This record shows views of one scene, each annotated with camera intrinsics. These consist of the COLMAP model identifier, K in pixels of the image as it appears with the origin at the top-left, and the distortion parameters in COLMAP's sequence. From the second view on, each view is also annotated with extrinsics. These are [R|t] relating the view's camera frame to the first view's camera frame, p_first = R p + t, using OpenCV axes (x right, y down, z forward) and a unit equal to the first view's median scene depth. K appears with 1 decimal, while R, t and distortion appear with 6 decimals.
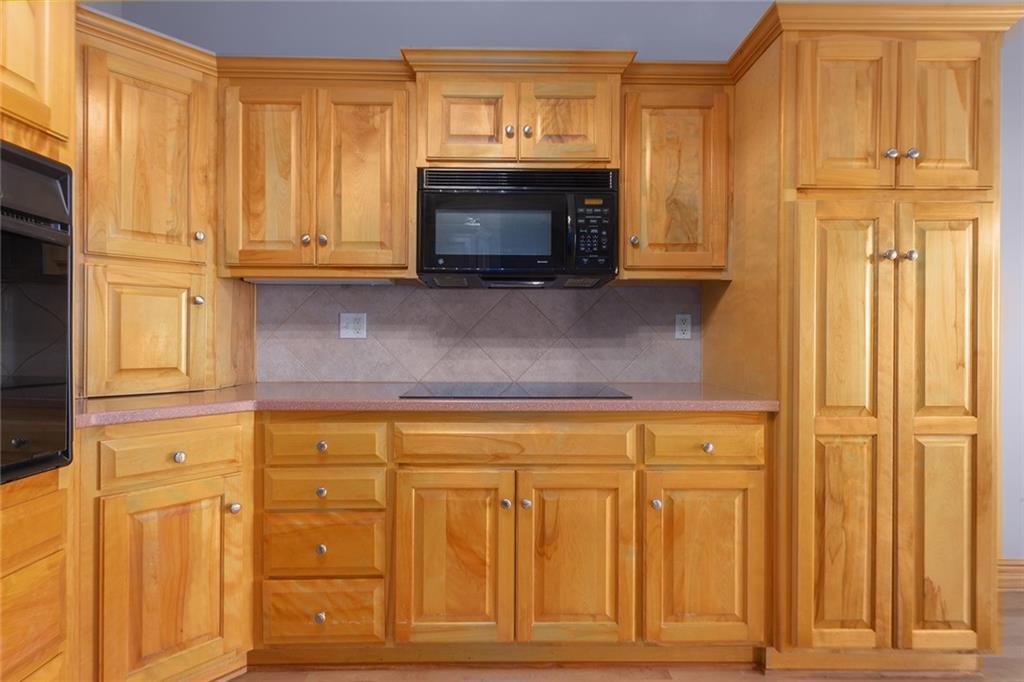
lens RADIAL K [[511.5, 0, 509.1], [0, 511.5, 339.8], [0, 0, 1]] dist [0.001124, 0.002329]
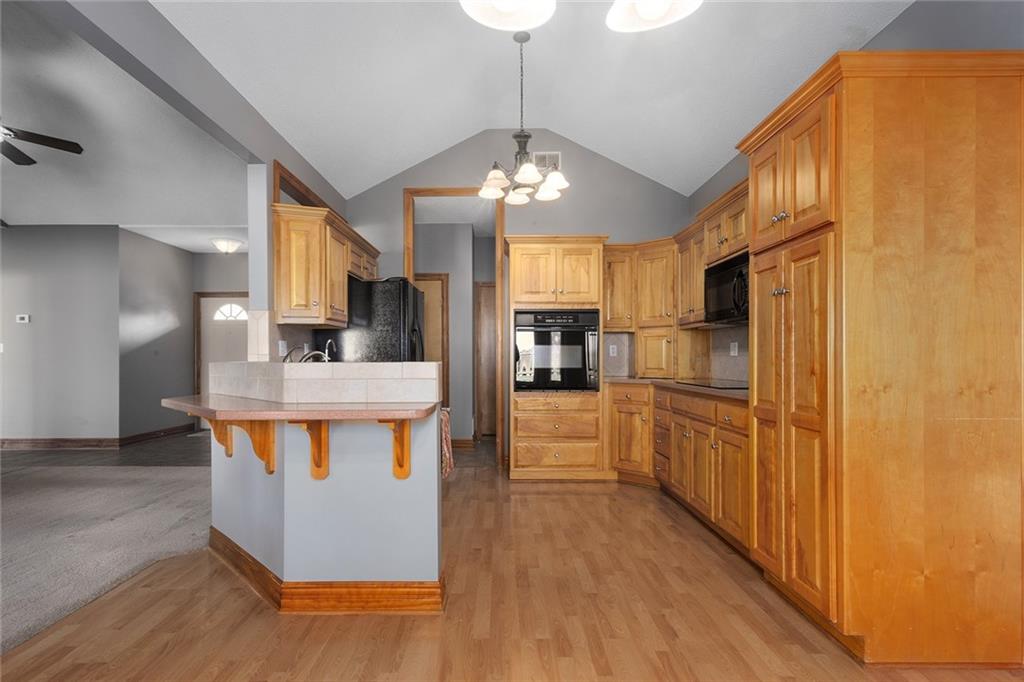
lens RADIAL K [[511.5, 0, 481.0], [0, 511.5, 355.6], [0, 0, 1]] dist [0.001124, 0.002329]
pose [[-0.053505, -0.008594, -0.998531, 1.806941], [-0.004911, 0.999953, -0.008343, 0.017226], [0.998555, 0.004458, -0.053545, 0.234992]]
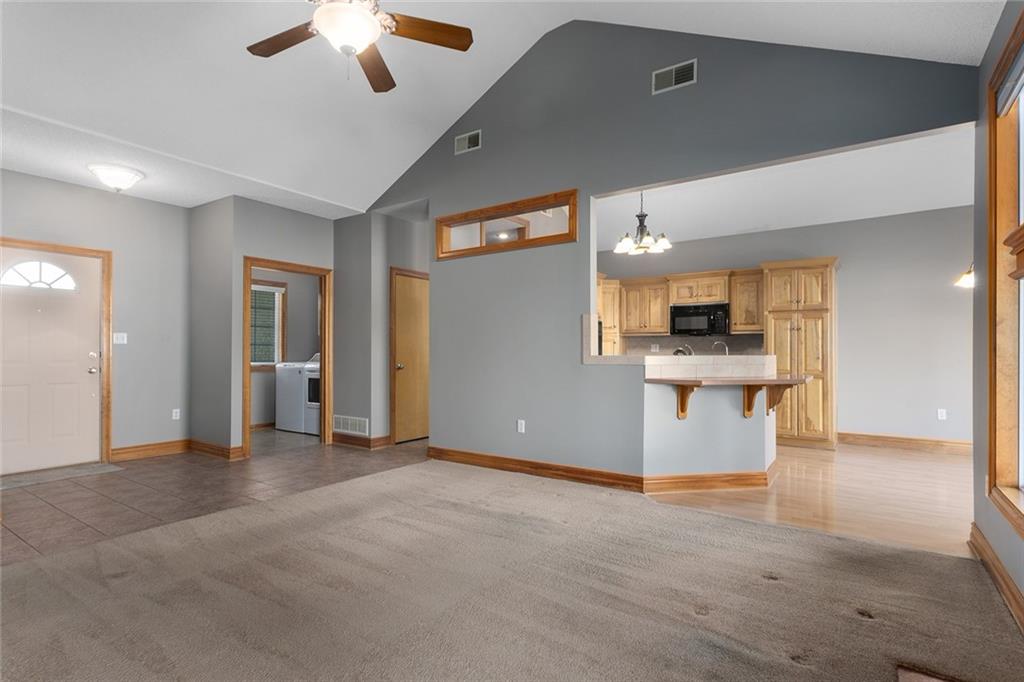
lens RADIAL K [[511.5, 0, 505.0], [0, 511.5, 346.1], [0, 0, 1]] dist [0.001124, 0.002329]
pose [[0.805067, -0.010138, -0.593098, 1.046933], [-0.001343, 0.999820, -0.018913, 0.027034], [0.593183, 0.016023, 0.804908, -2.677262]]
